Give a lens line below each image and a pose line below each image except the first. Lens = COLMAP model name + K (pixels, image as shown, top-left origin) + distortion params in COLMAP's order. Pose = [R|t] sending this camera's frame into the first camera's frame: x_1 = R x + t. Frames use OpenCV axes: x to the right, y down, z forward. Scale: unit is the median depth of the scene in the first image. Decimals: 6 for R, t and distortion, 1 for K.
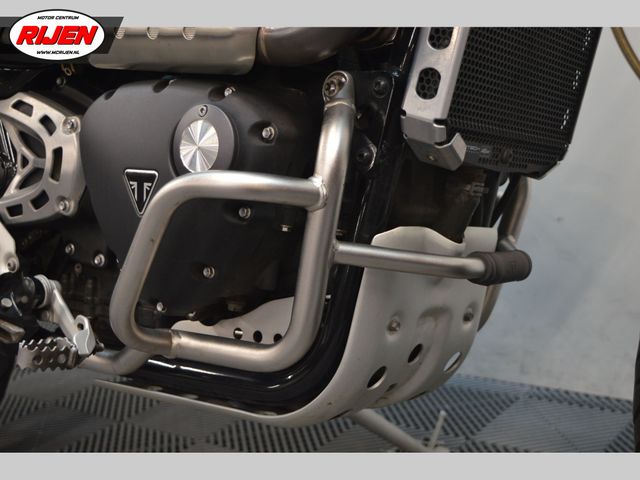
lens RADIAL K [[947.6, 0, 320.0], [0, 947.6, 240.0], [0, 0, 1]] dist [0.002877, 0.007038]
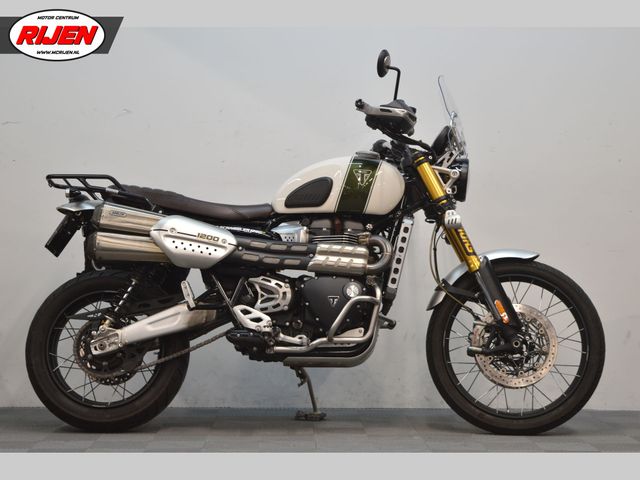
lens RADIAL K [[1442.6, 0, 320.0], [0, 1442.6, 240.0], [0, 0, 1]] dist [0.027675, 0.170809]
pose [[0.787500, 0.083931, 0.610573, -4.230669], [0.047548, 0.979457, -0.195965, 0.951594], [-0.614477, 0.183354, 0.767332, -4.017639]]
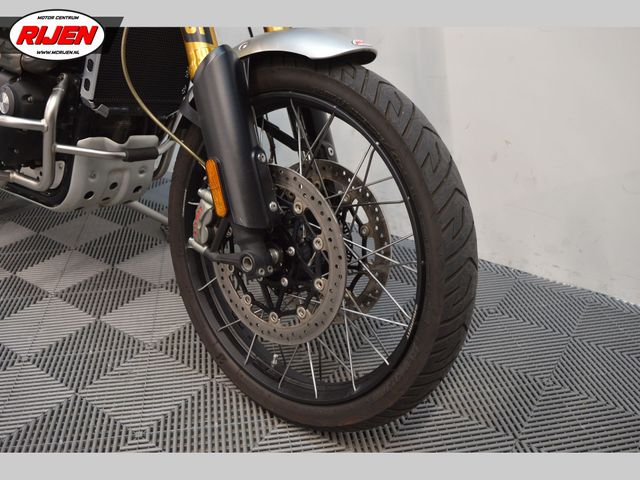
lens RADIAL K [[598.8, 0, 320.0], [0, 598.8, 240.0], [0, 0, 1]] dist [-0.002302, -0.159835]
pose [[0.996237, 0.055276, 0.066751, 0.582950], [-0.070631, 0.964168, 0.255716, -0.192486], [-0.050224, -0.259468, 0.964445, -0.595255]]
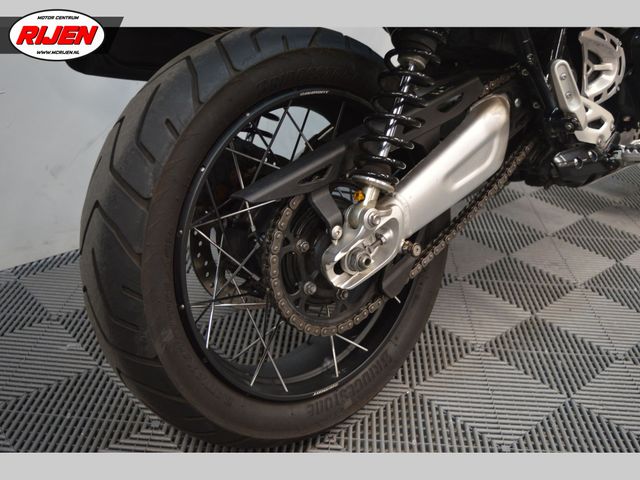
lens RADIAL K [[679.8, 0, 320.0], [0, 679.8, 240.0], [0, 0, 1]] dist [-0.059980, -0.012046]
pose [[0.190053, -0.357990, 0.914179, -1.980217], [0.117899, 0.932734, 0.340745, -0.321349], [-0.974669, 0.043021, 0.219476, 1.519174]]
